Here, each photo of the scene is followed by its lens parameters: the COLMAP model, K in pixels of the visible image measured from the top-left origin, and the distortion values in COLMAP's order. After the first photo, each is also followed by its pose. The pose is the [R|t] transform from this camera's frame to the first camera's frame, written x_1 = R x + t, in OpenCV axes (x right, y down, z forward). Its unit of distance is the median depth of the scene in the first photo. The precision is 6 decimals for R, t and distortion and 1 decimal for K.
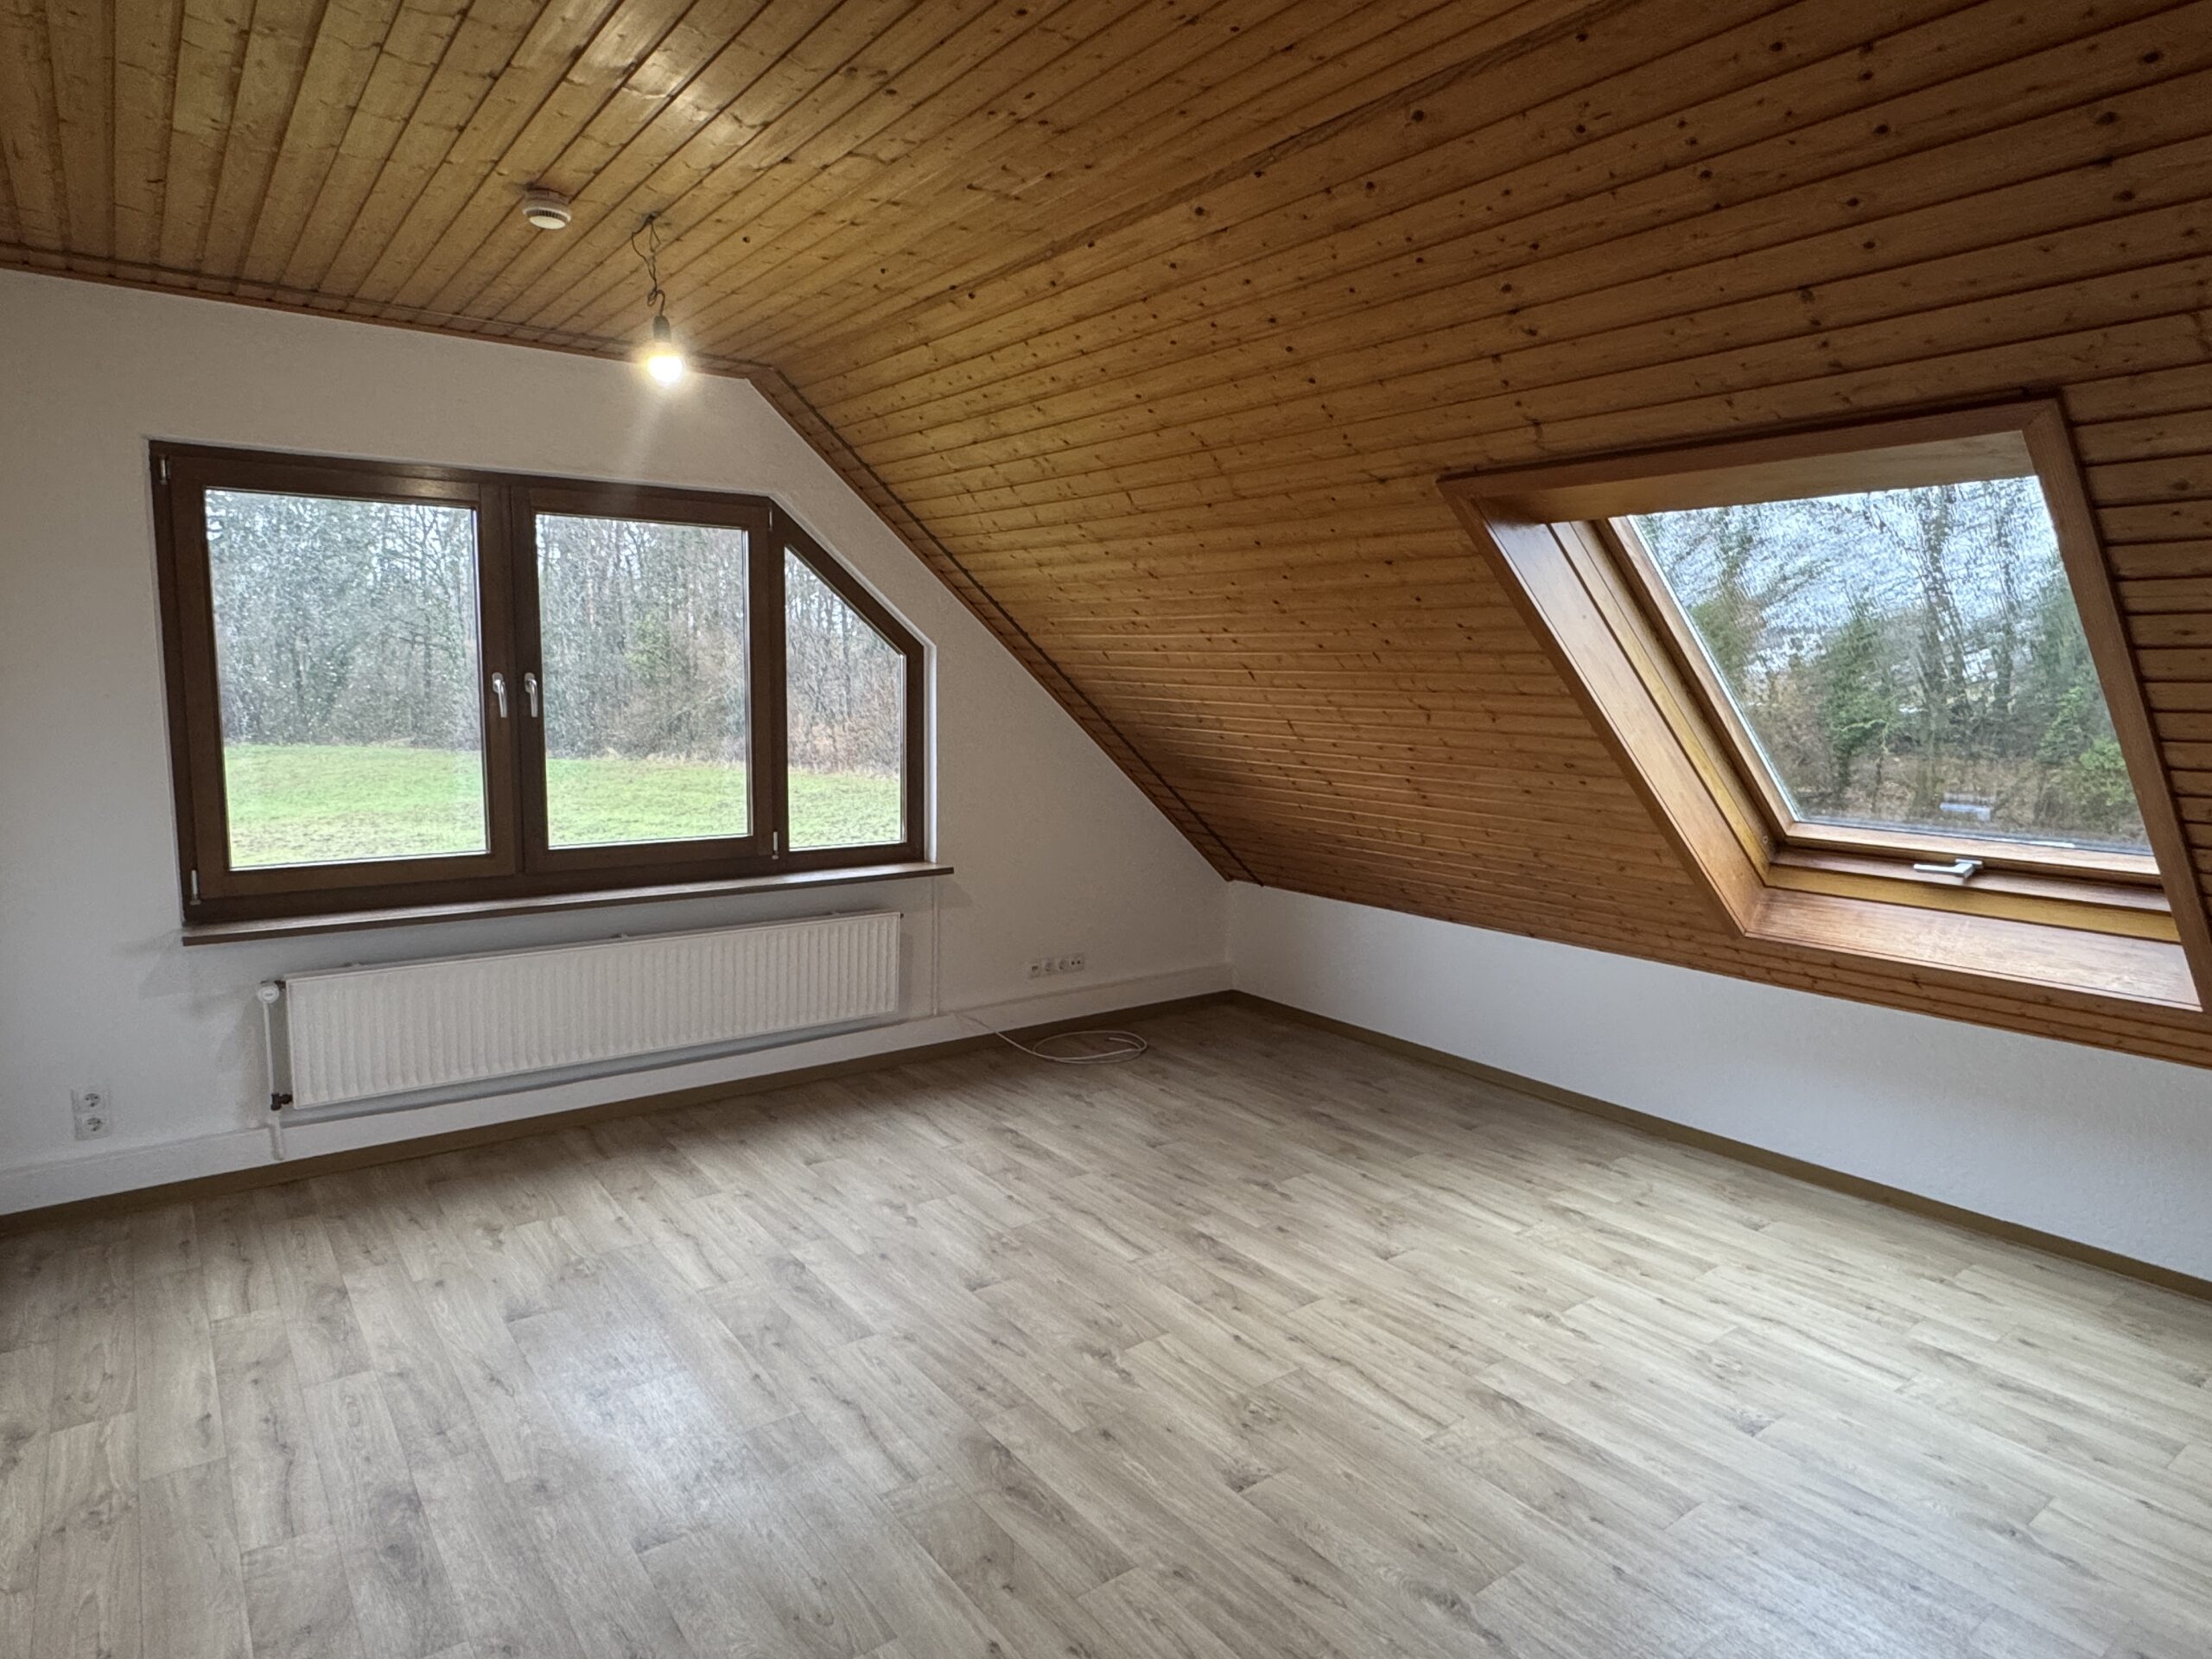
lens RADIAL K [[1299.8, 0, 1112.5], [0, 1299.8, 835.6], [0, 0, 1]] dist [0.003586, -0.003136]
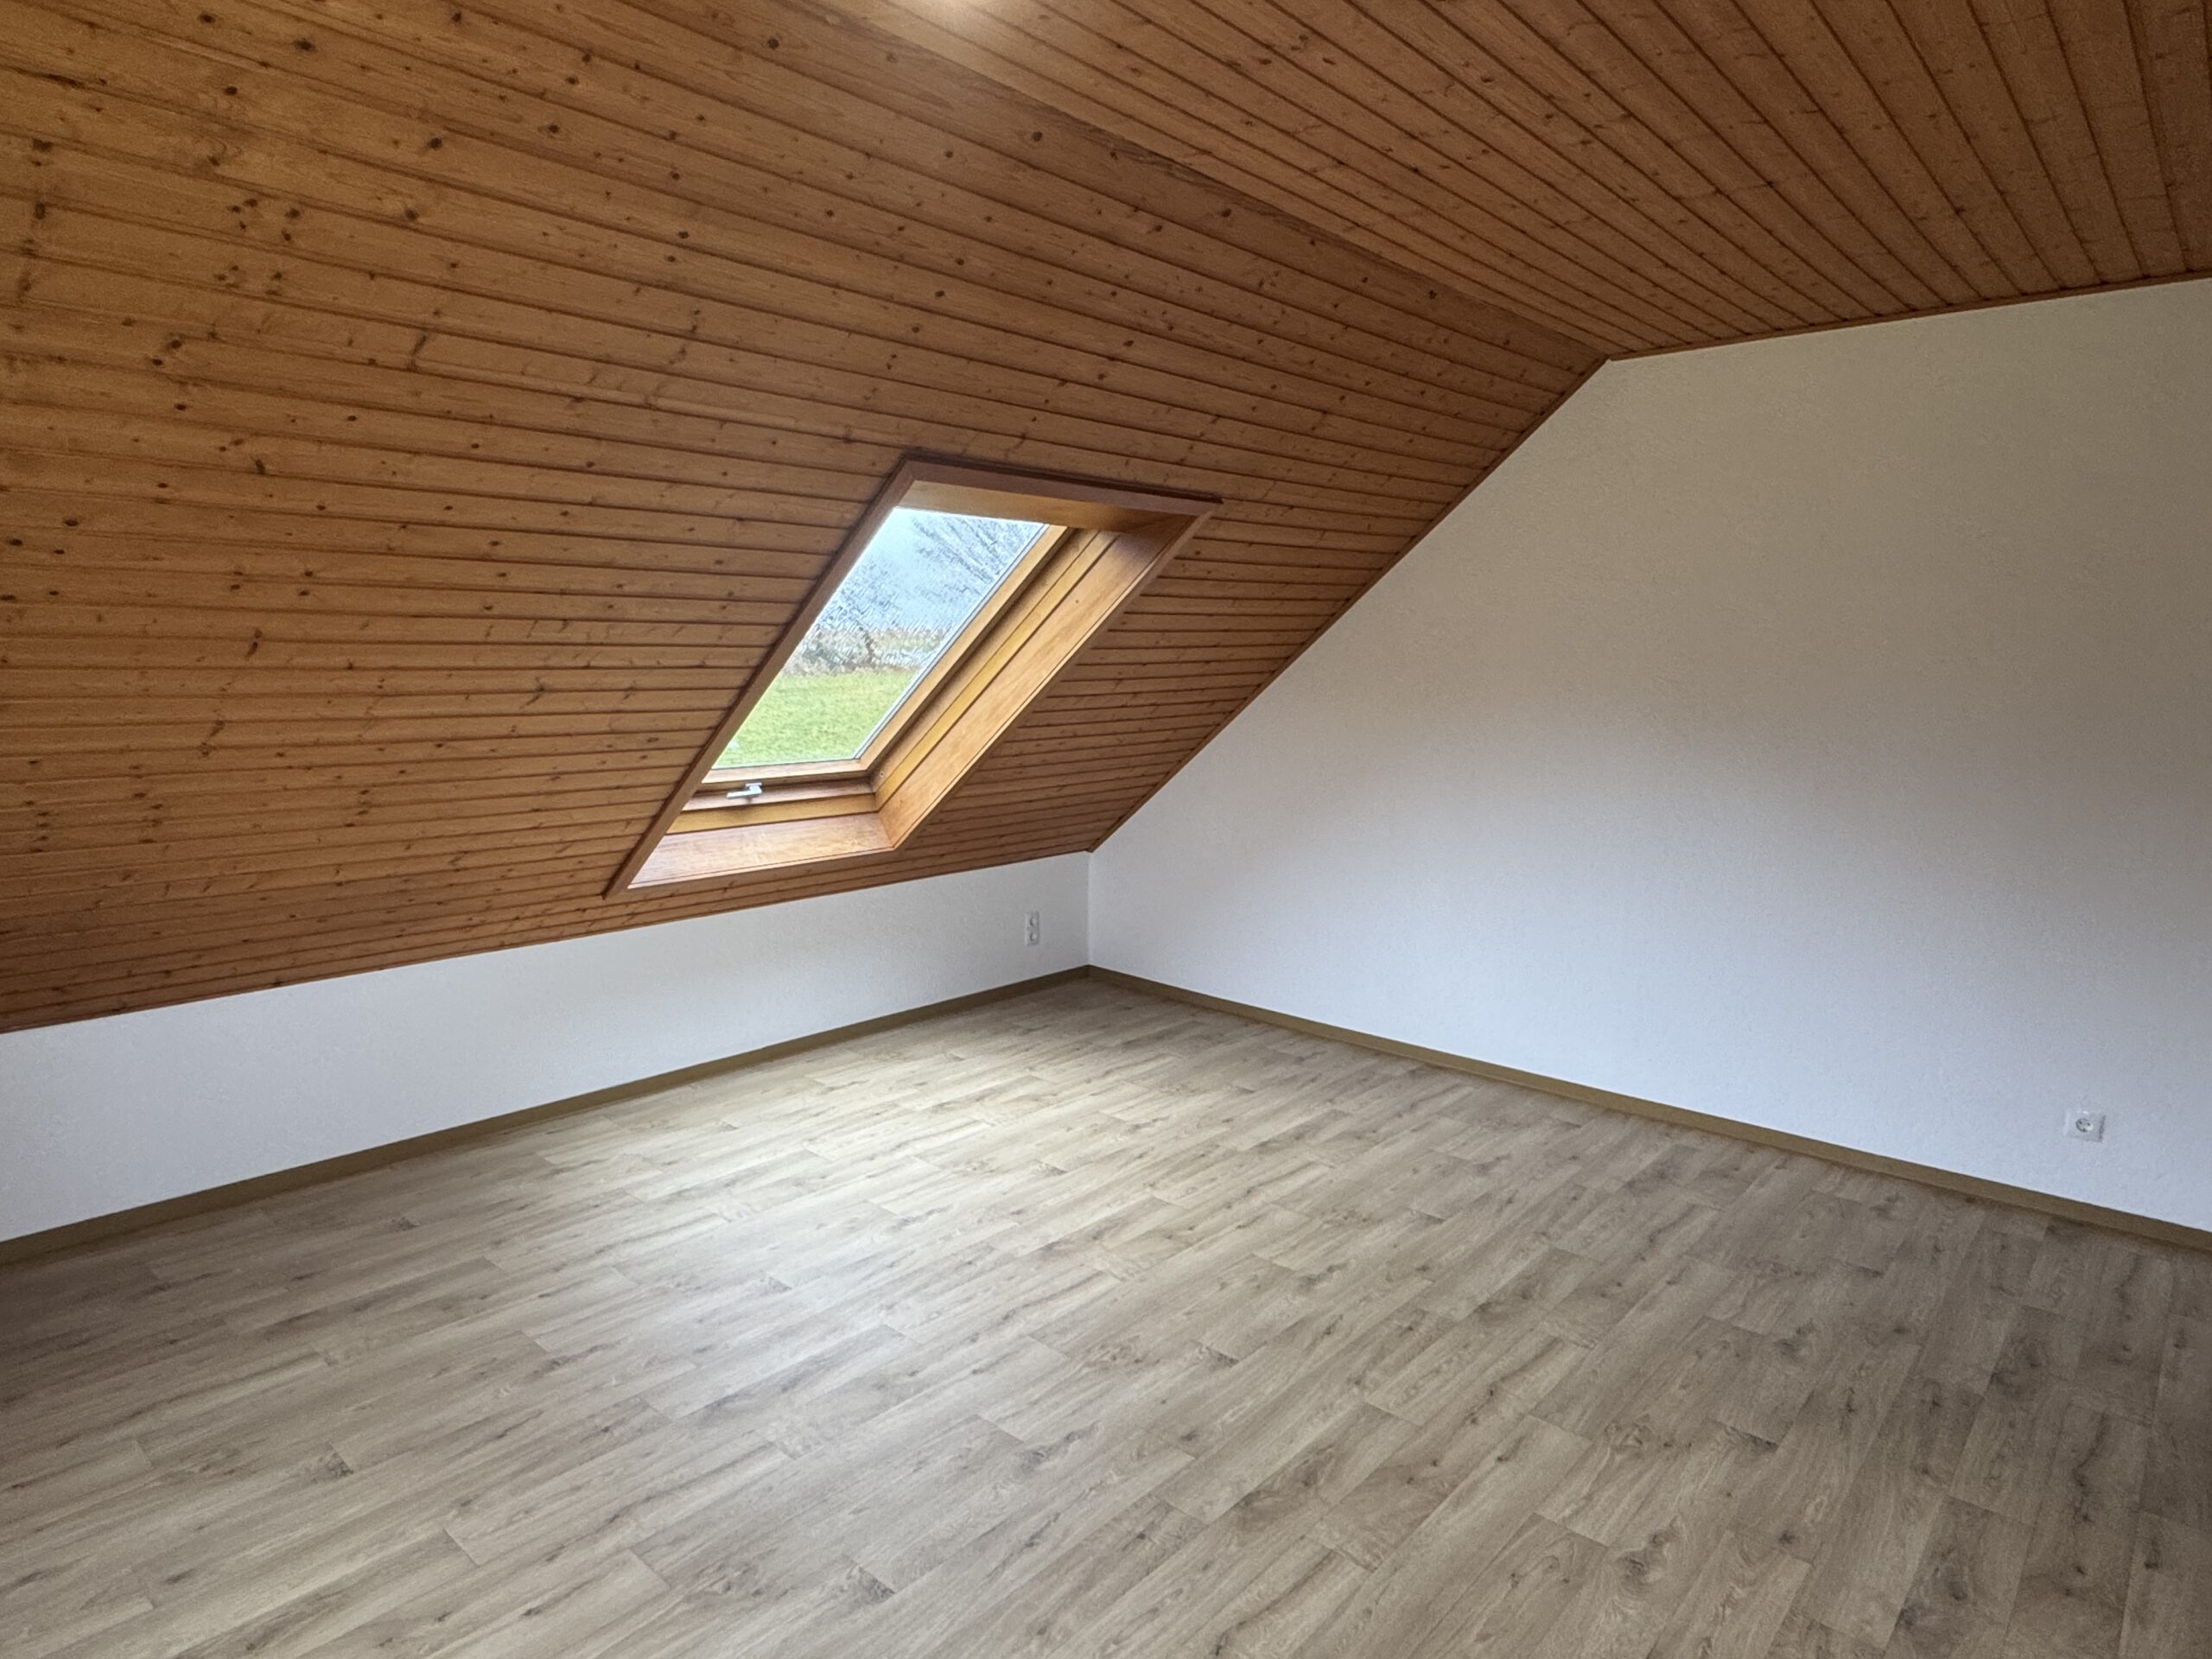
lens RADIAL K [[1299.8, 0, 1113.8], [0, 1299.8, 826.4], [0, 0, 1]] dist [0.003586, -0.003136]
pose [[-0.195129, -0.156192, 0.968261, -0.652089], [0.105148, 0.978216, 0.178988, -0.128797], [-0.975125, 0.136736, -0.174455, 0.868627]]
